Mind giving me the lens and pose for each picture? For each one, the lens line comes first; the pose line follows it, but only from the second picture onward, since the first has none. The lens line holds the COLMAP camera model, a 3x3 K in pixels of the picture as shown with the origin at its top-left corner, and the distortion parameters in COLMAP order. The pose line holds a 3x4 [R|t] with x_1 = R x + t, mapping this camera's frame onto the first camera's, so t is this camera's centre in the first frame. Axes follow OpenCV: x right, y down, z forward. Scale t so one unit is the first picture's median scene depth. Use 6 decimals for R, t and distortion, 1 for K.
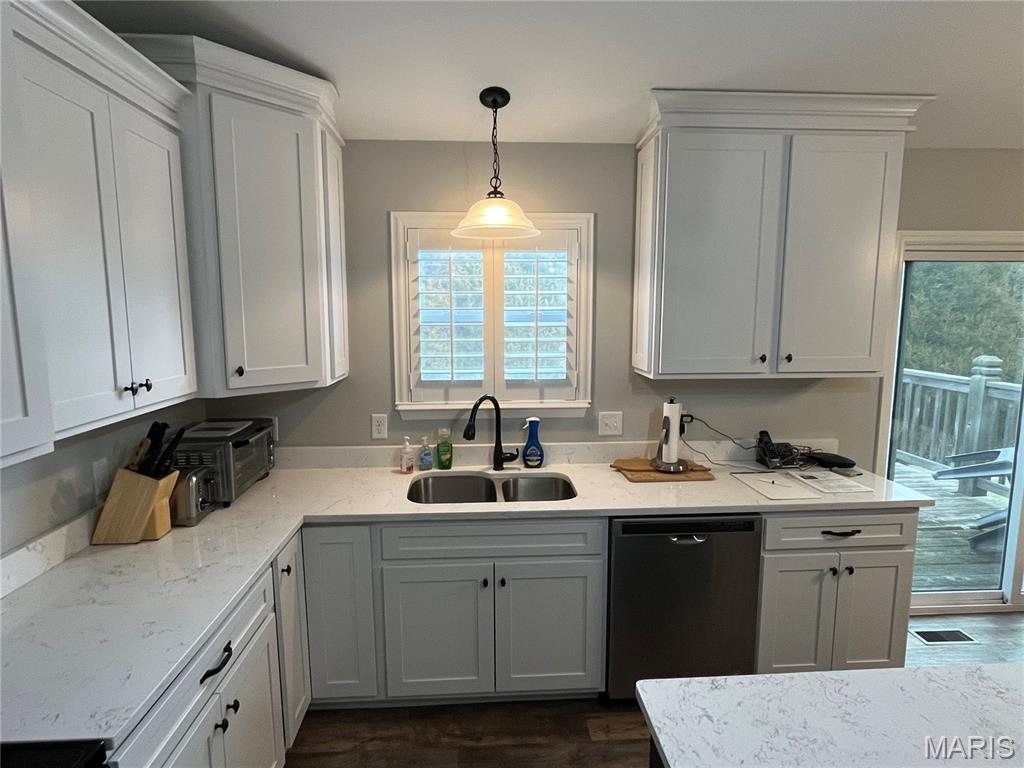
lens RADIAL K [[554.5, 0, 510.1], [0, 554.5, 386.0], [0, 0, 1]] dist [-0.000555, -0.000215]
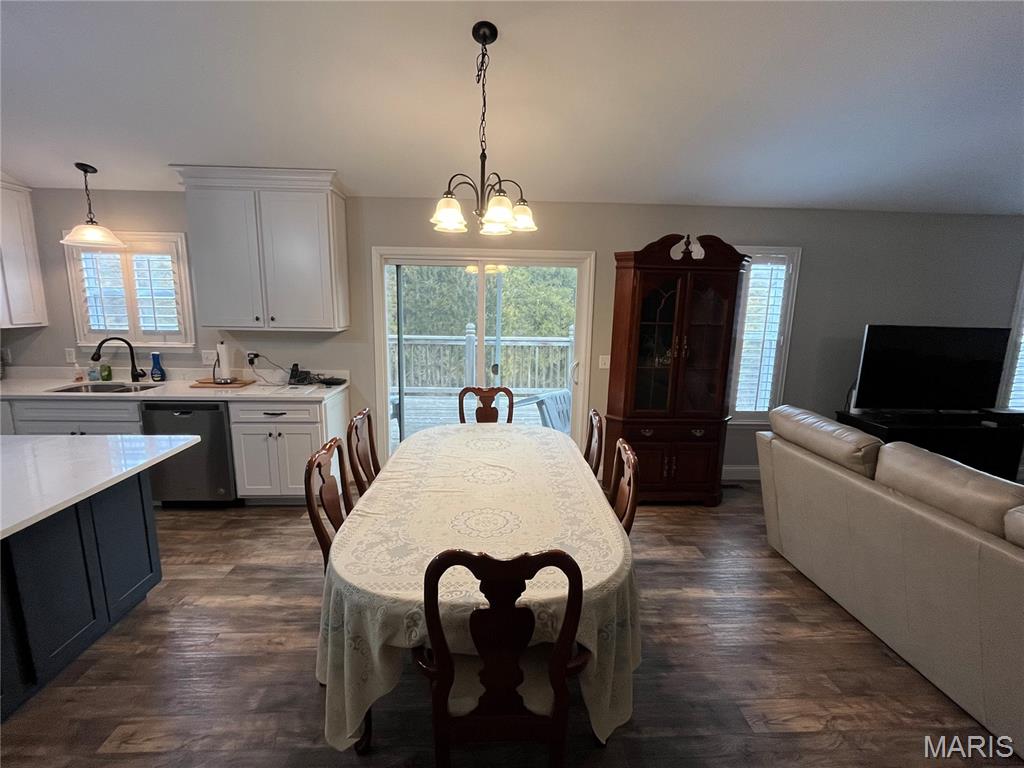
lens RADIAL K [[461.3, 0, 509.9], [0, 461.3, 385.3], [0, 0, 1]] dist [-0.003803, -0.000419]
pose [[0.999703, 0.022874, -0.008409, 1.161295], [-0.022470, 0.998716, 0.045410, 0.070495], [0.009437, -0.045207, 0.998933, -0.424406]]
